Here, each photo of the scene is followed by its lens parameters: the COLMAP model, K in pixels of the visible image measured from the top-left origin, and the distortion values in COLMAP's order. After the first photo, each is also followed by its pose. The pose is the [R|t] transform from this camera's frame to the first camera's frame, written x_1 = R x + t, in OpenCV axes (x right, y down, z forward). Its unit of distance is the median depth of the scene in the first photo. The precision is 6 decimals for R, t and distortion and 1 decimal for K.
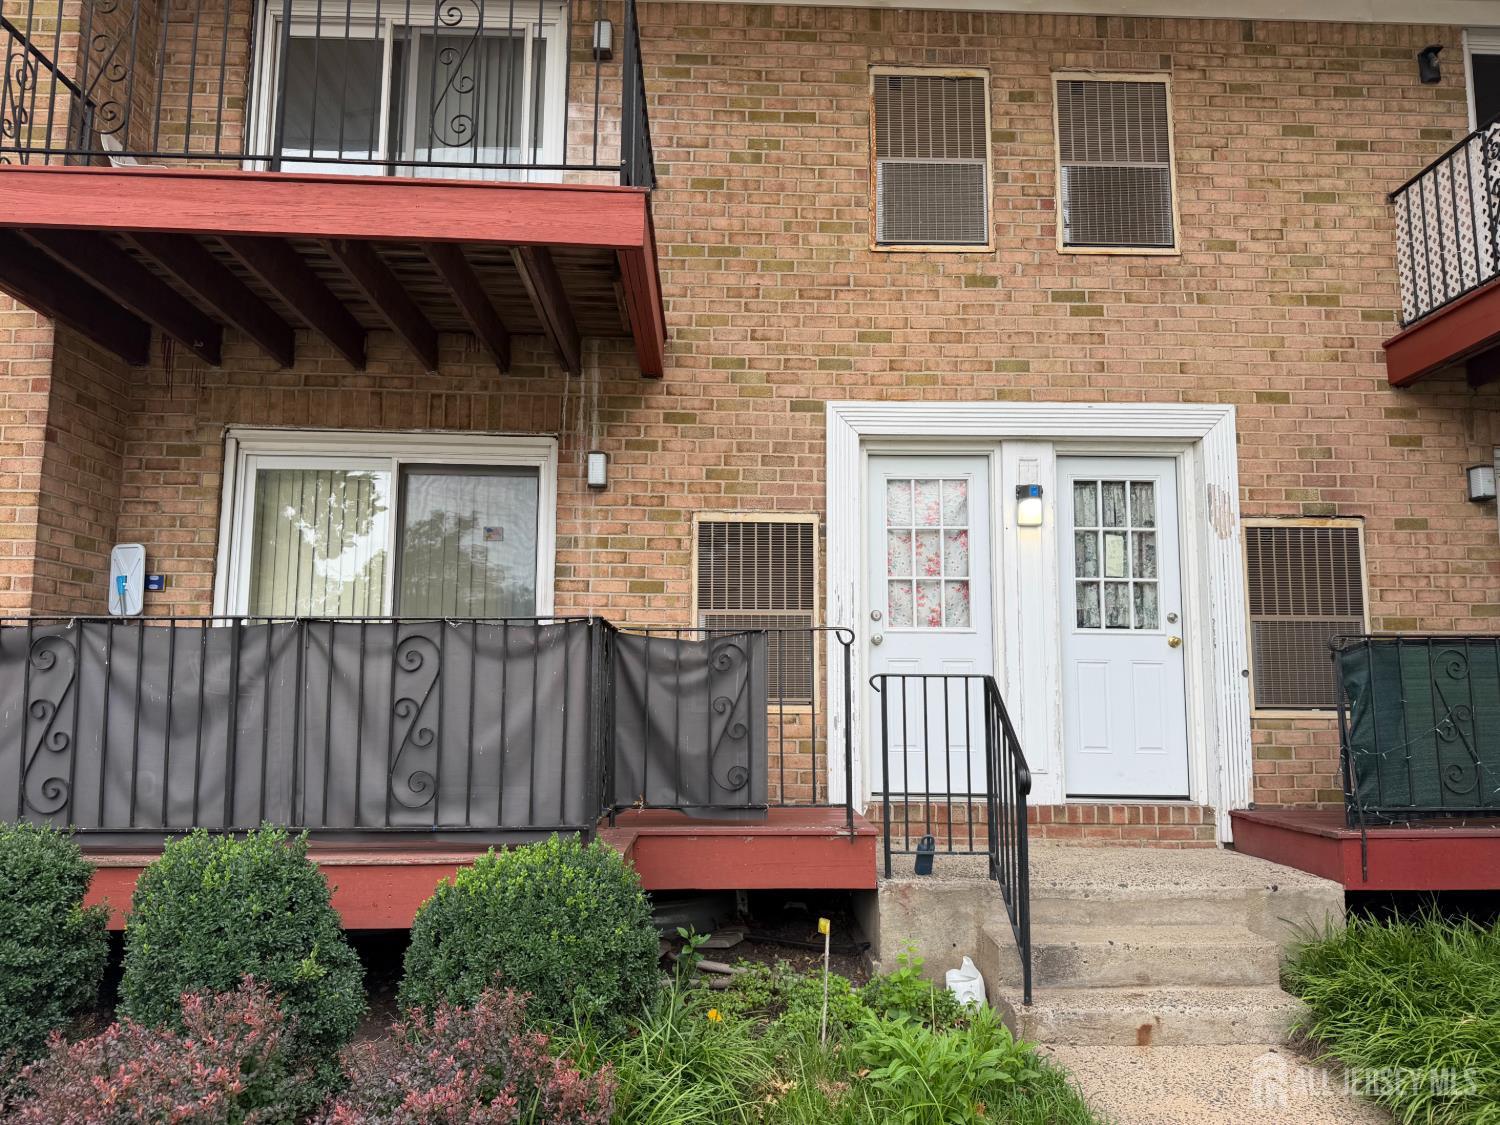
lens RADIAL K [[1029.6, 0, 750.0], [0, 1029.6, 562.5], [0, 0, 1]] dist [0.089297, -0.113823]
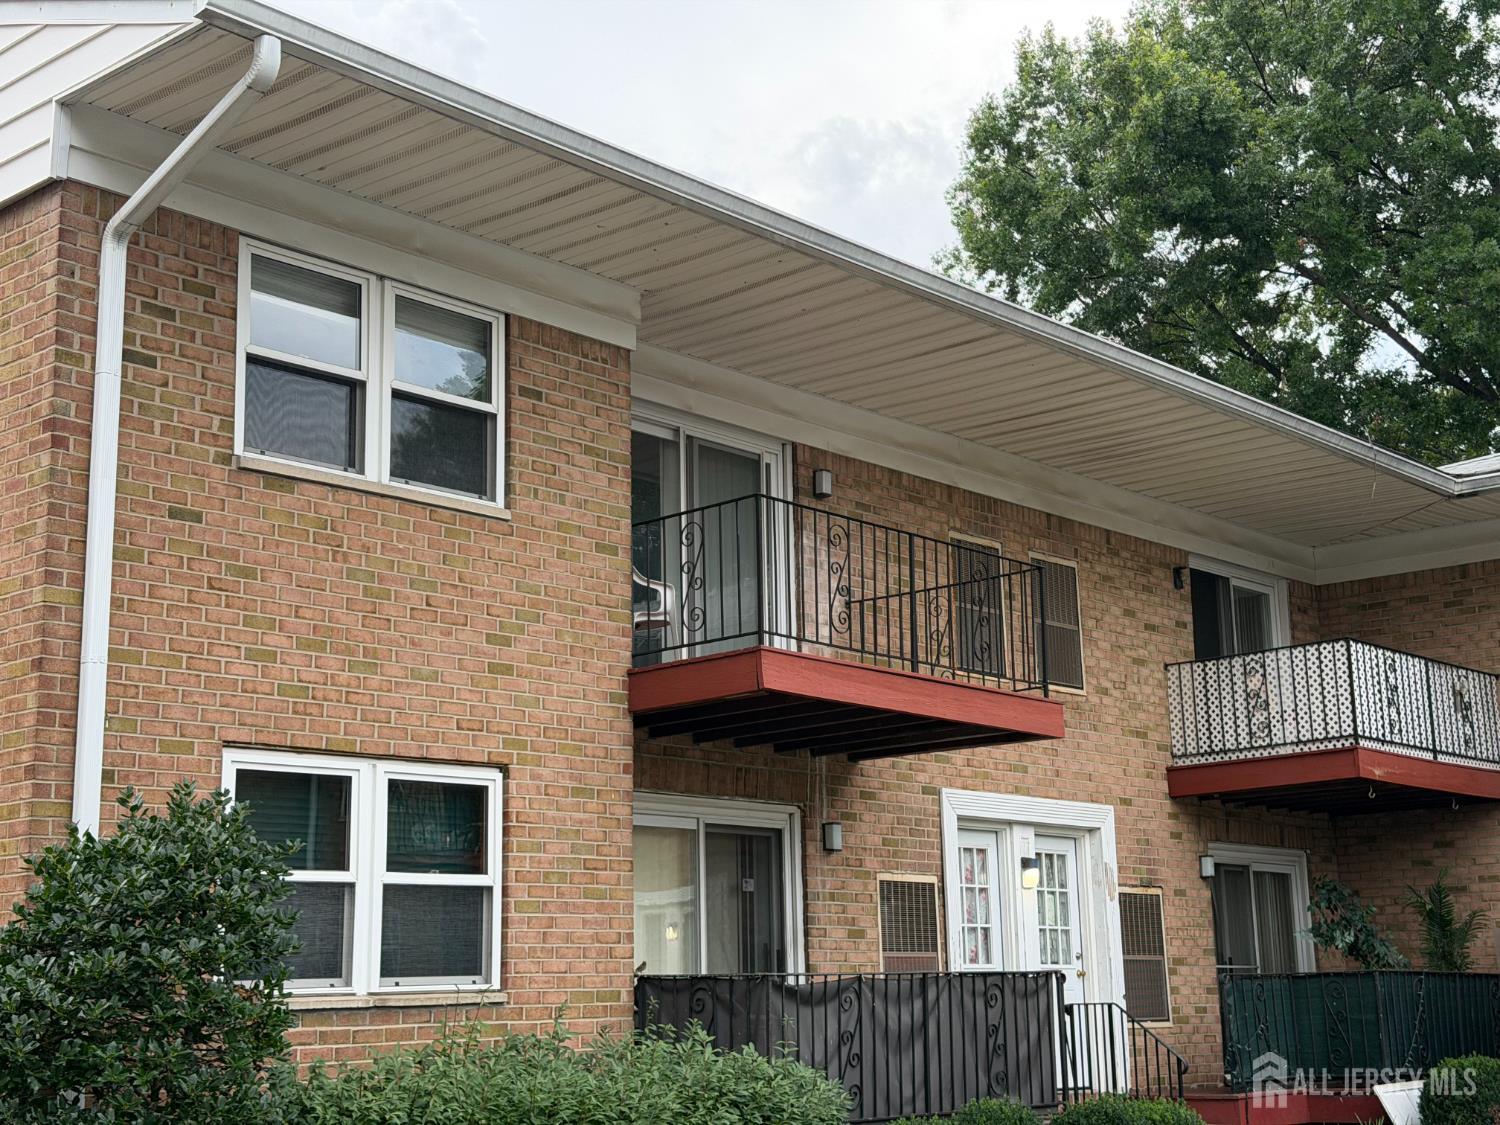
lens RADIAL K [[2114.2, 0, 750.0], [0, 2114.2, 562.5], [0, 0, 1]] dist [0.210673, -0.032494]
pose [[0.690337, 0.125507, 0.712519, -2.035036], [-0.062311, 0.991493, -0.114275, -0.116387], [-0.720799, 0.034491, 0.692285, -0.695737]]
